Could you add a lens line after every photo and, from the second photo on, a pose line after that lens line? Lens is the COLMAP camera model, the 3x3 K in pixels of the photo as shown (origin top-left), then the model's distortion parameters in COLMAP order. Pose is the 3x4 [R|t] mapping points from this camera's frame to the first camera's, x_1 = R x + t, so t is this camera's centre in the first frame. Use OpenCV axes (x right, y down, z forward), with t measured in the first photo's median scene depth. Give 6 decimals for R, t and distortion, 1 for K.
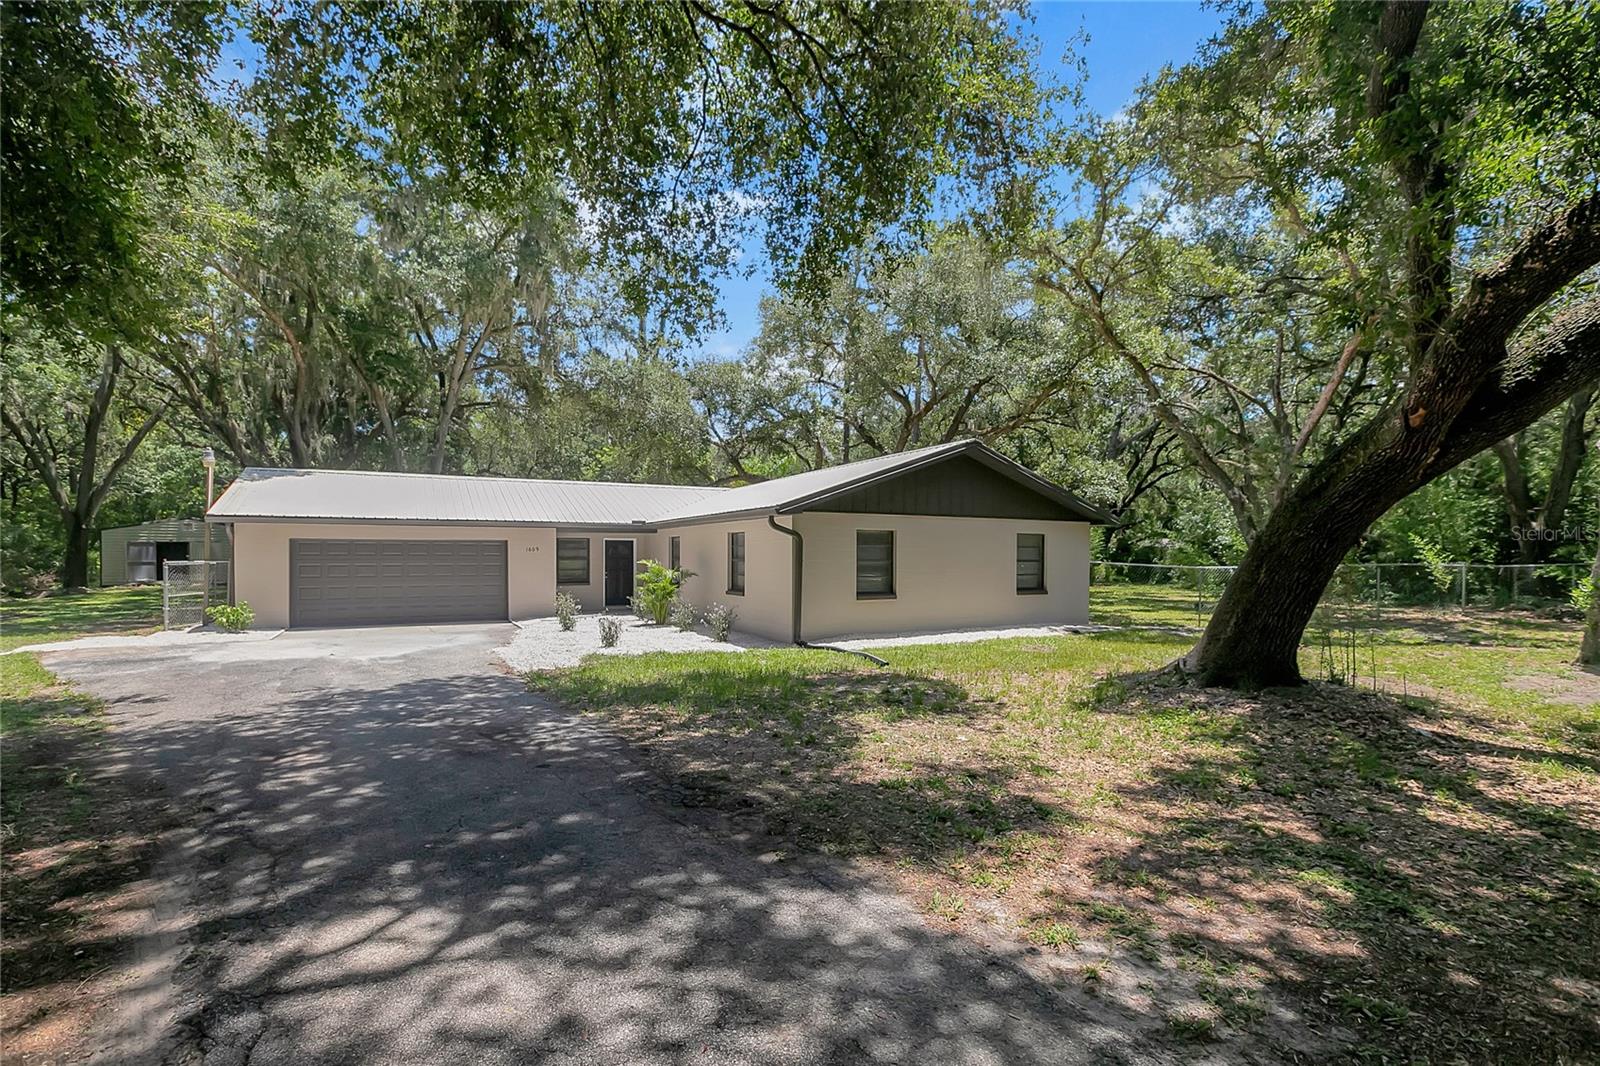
lens RADIAL K [[732.7, 0, 794.6], [0, 732.7, 544.4], [0, 0, 1]] dist [-0.010414, 0.001076]
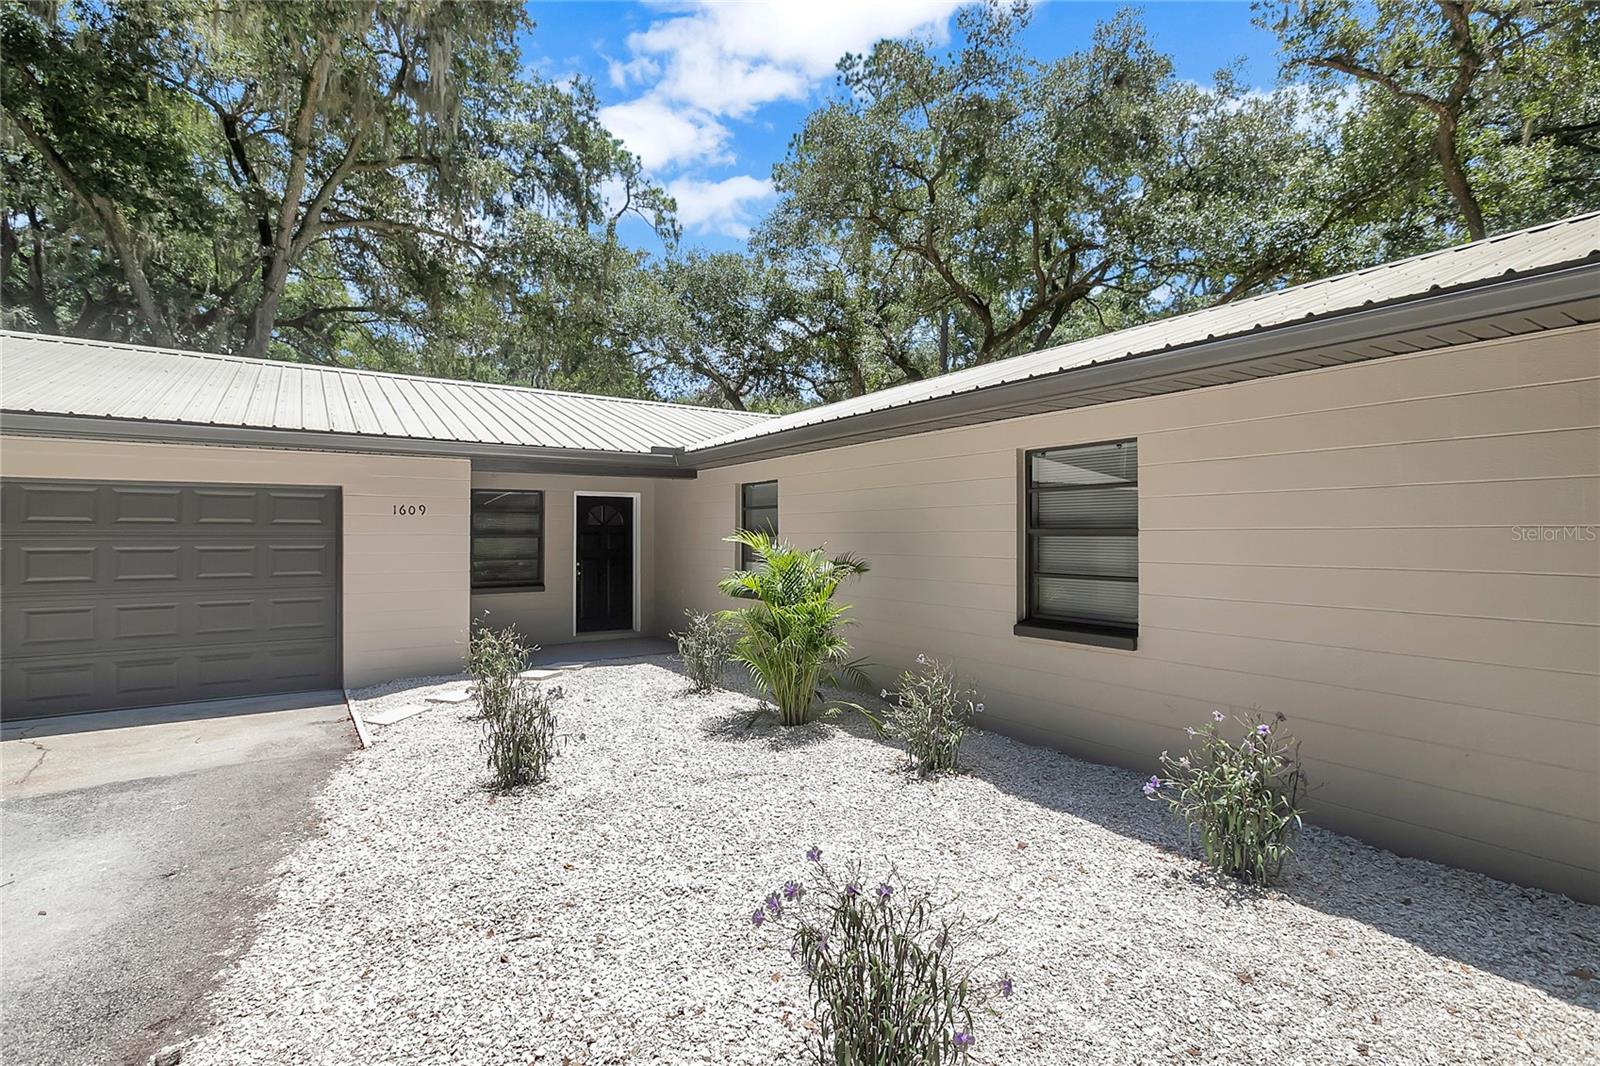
lens RADIAL K [[732.7, 0, 794.6], [0, 732.7, 544.4], [0, 0, 1]] dist [-0.010414, 0.001076]
pose [[0.995766, -0.005736, 0.091743, -0.198012], [0.003823, 0.999772, 0.021008, 0.019647], [-0.091843, -0.020569, 0.995561, 0.629705]]
